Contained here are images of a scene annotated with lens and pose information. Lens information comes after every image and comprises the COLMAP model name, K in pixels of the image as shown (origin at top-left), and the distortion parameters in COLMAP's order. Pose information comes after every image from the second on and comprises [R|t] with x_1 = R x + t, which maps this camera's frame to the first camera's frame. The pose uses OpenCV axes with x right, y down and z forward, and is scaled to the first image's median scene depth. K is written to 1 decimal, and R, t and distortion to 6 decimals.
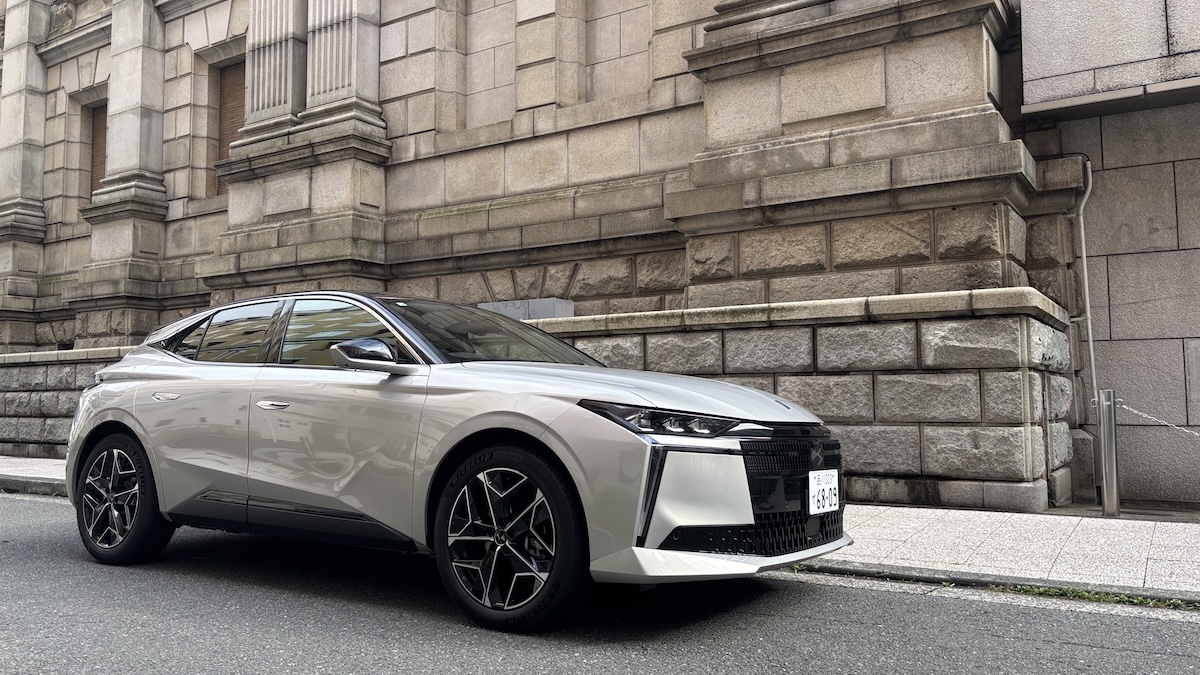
lens RADIAL K [[892.9, 0, 600.0], [0, 892.9, 337.5], [0, 0, 1]] dist [0.060420, -0.064639]
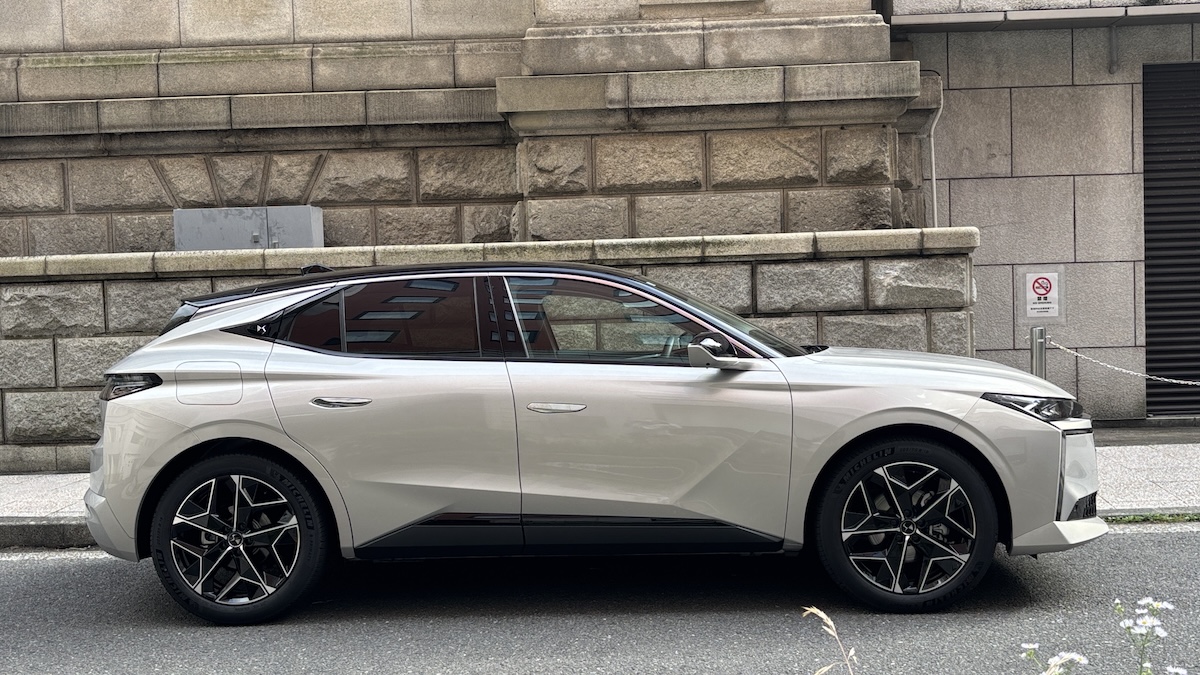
lens RADIAL K [[1298.3, 0, 600.0], [0, 1298.3, 337.5], [0, 0, 1]] dist [0.236621, -0.810020]
pose [[0.861651, -0.043666, 0.505620, -0.494904], [-0.009963, 0.994644, 0.102877, -0.063039], [-0.507404, -0.093681, 0.856601, -0.046132]]
